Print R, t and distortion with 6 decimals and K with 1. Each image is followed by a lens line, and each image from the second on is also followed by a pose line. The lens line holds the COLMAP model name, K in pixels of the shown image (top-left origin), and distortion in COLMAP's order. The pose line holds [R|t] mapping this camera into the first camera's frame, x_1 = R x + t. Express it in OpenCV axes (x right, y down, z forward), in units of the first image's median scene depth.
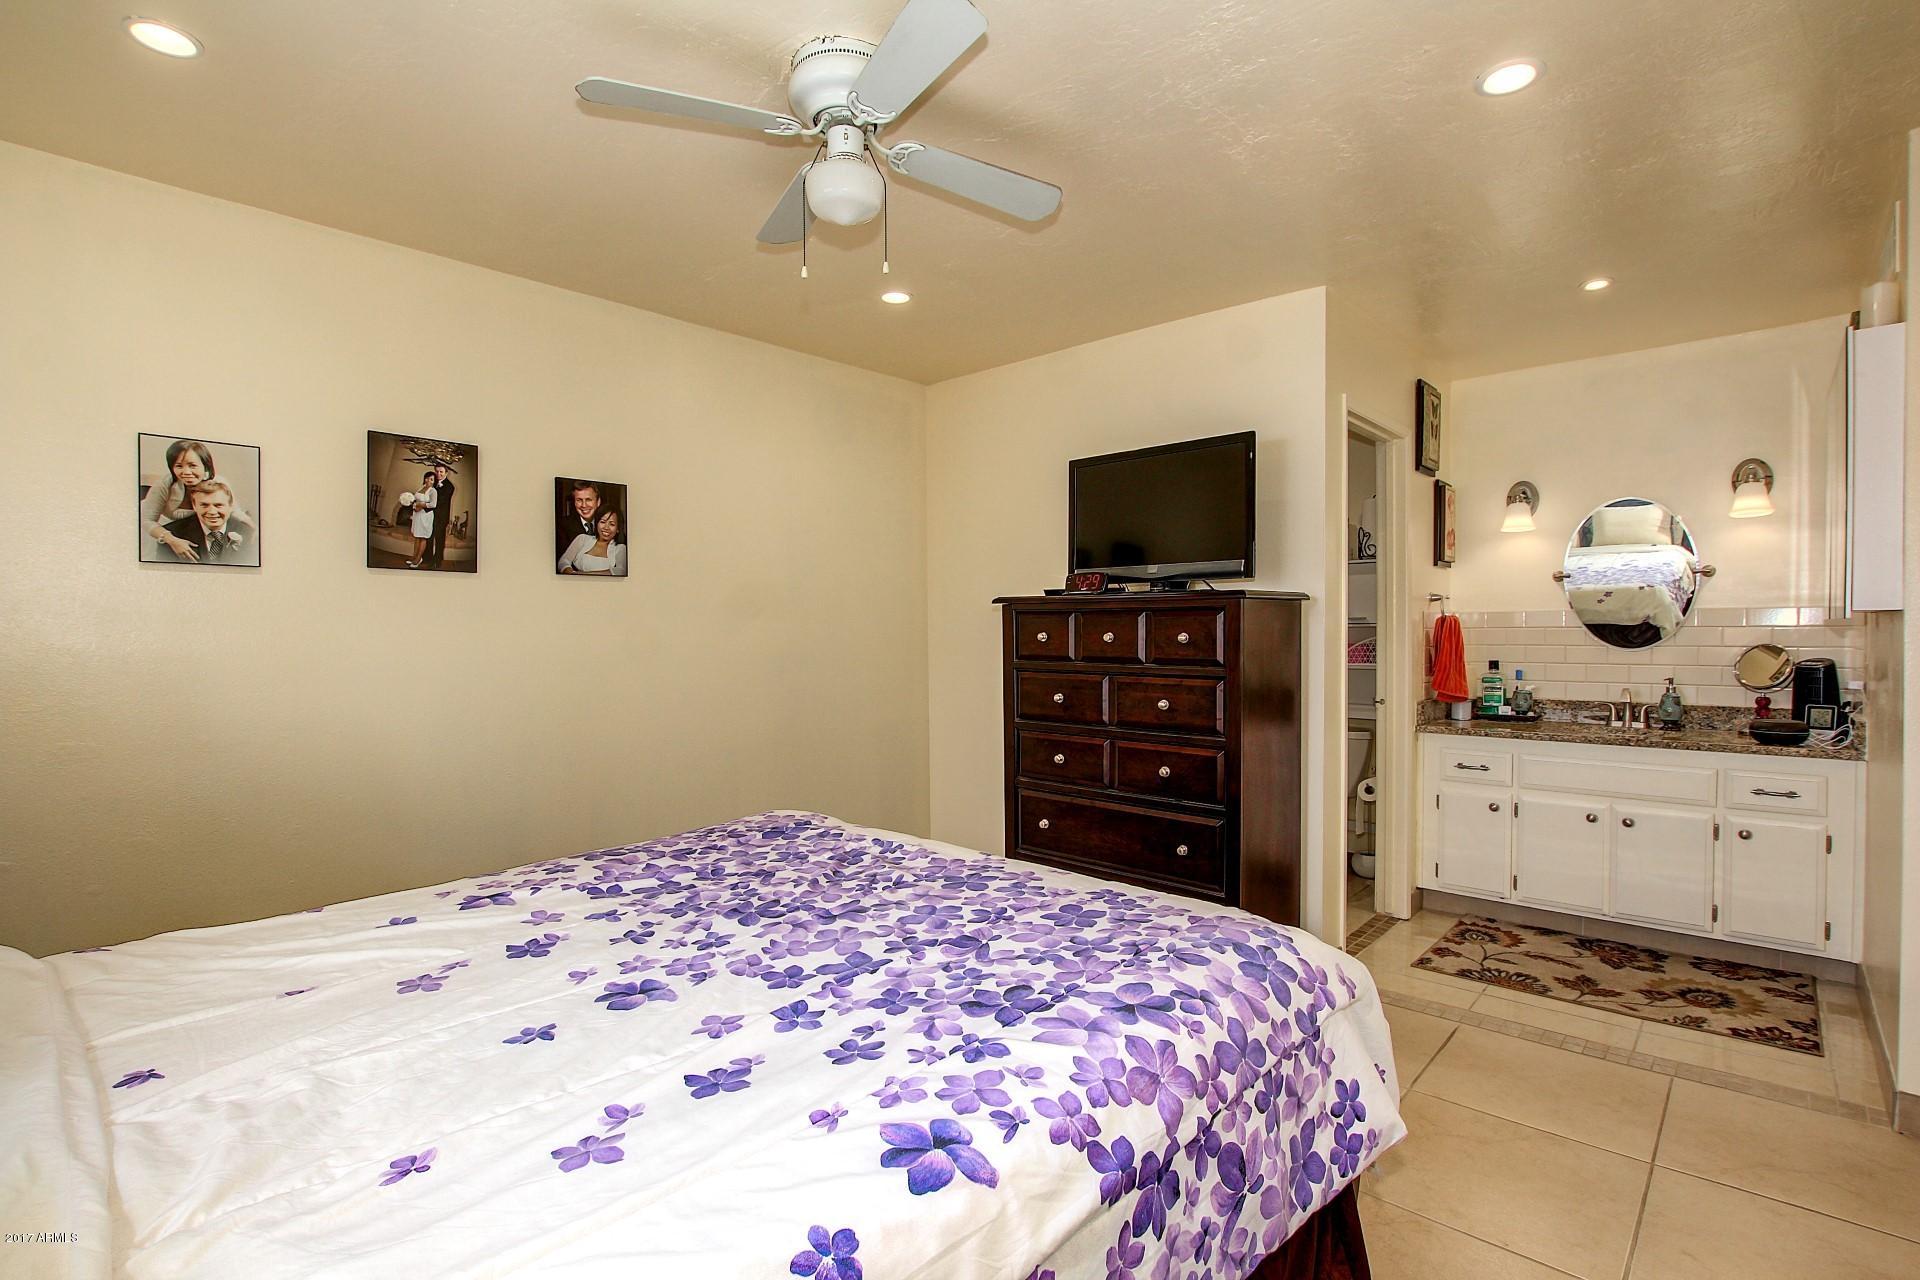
lens RADIAL K [[888.2, 0, 965.1], [0, 888.2, 642.0], [0, 0, 1]] dist [-0.028895, 0.001132]
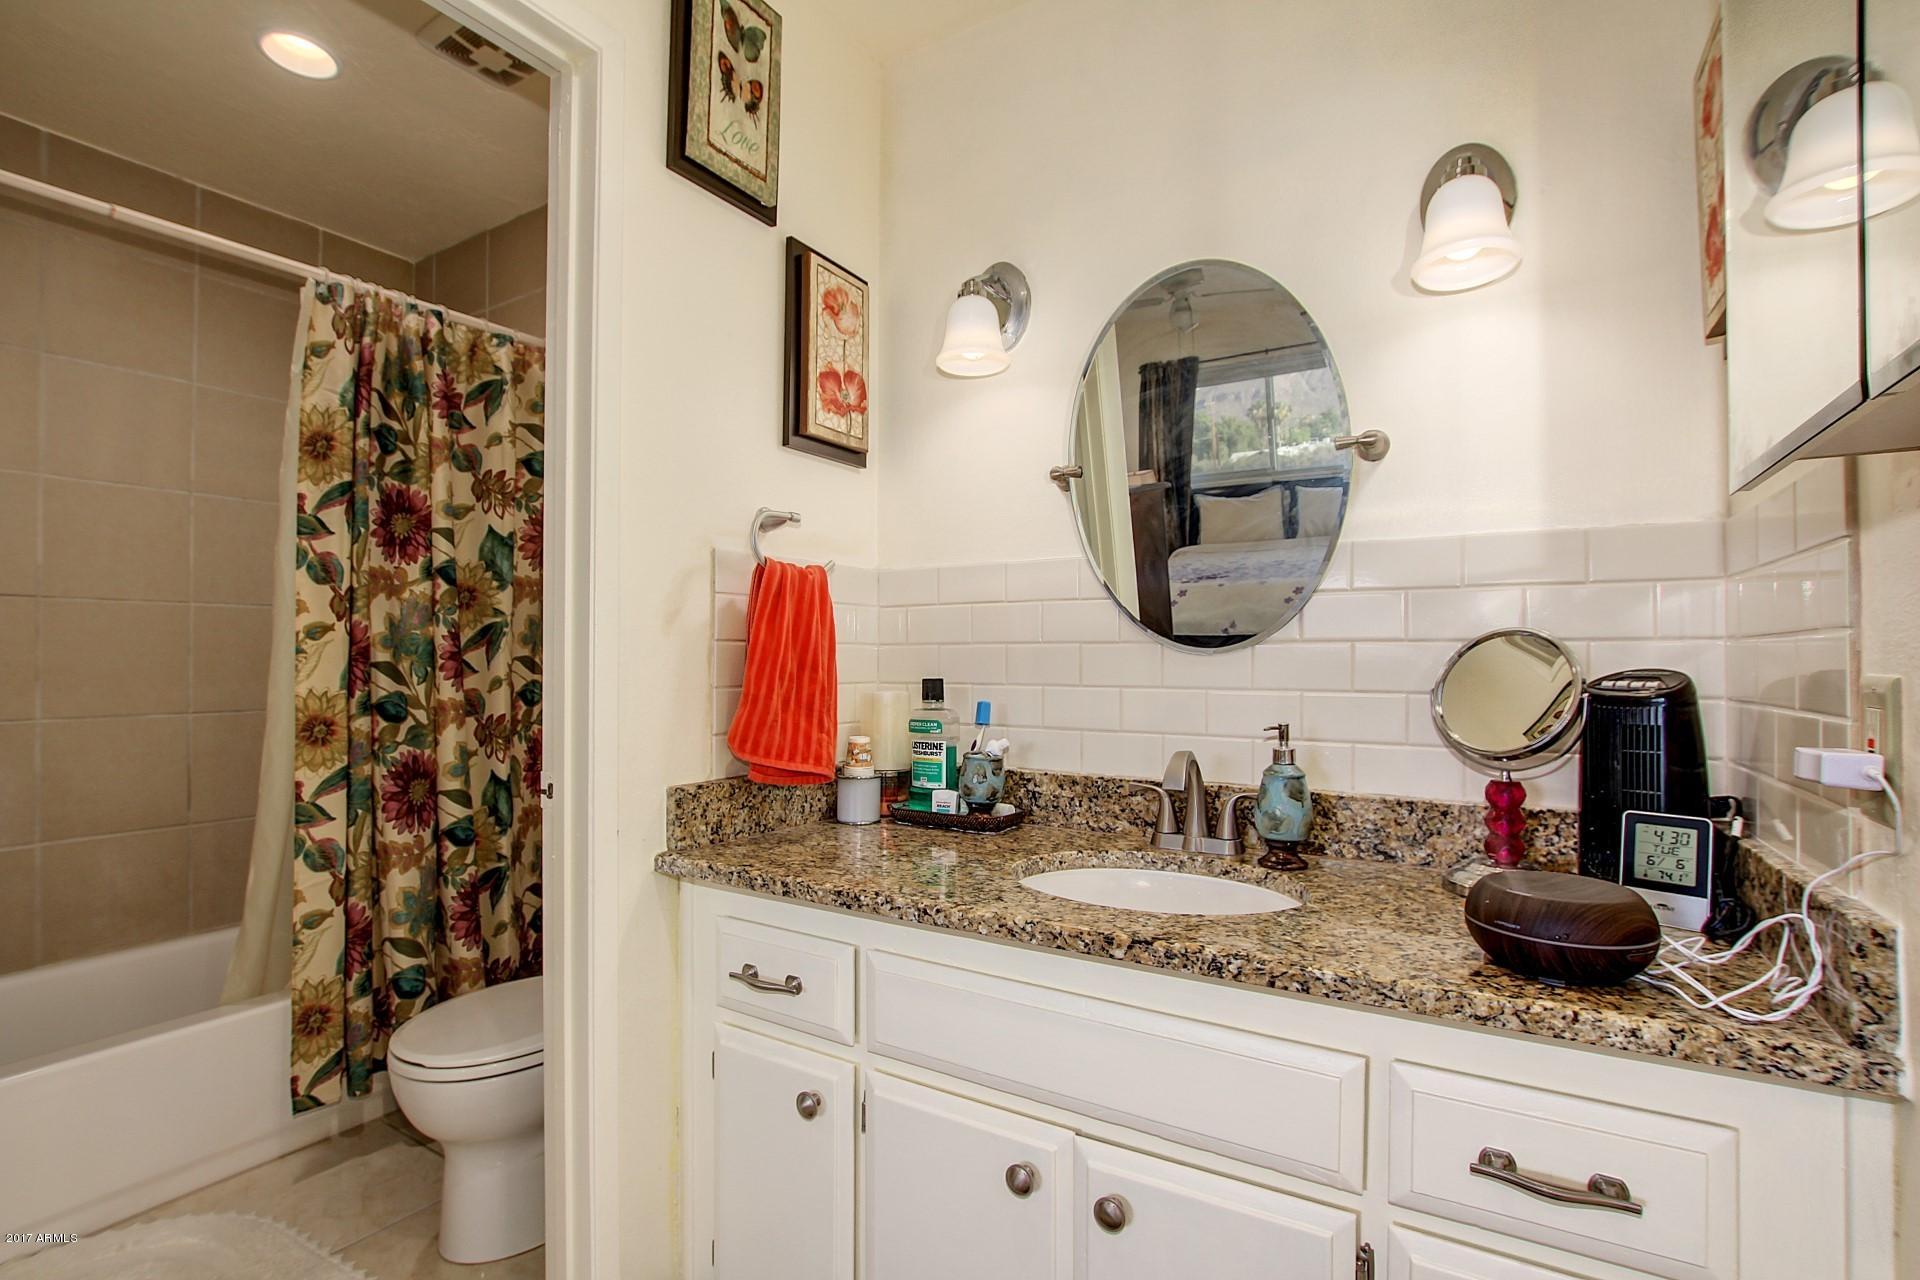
lens RADIAL K [[888.2, 0, 957.5], [0, 888.2, 644.5], [0, 0, 1]] dist [-0.028895, 0.001132]
pose [[0.980238, 0.011260, 0.197503, 0.577213], [-0.005795, 0.999585, -0.028225, 0.017884], [-0.197739, 0.026523, 0.979896, 0.633882]]
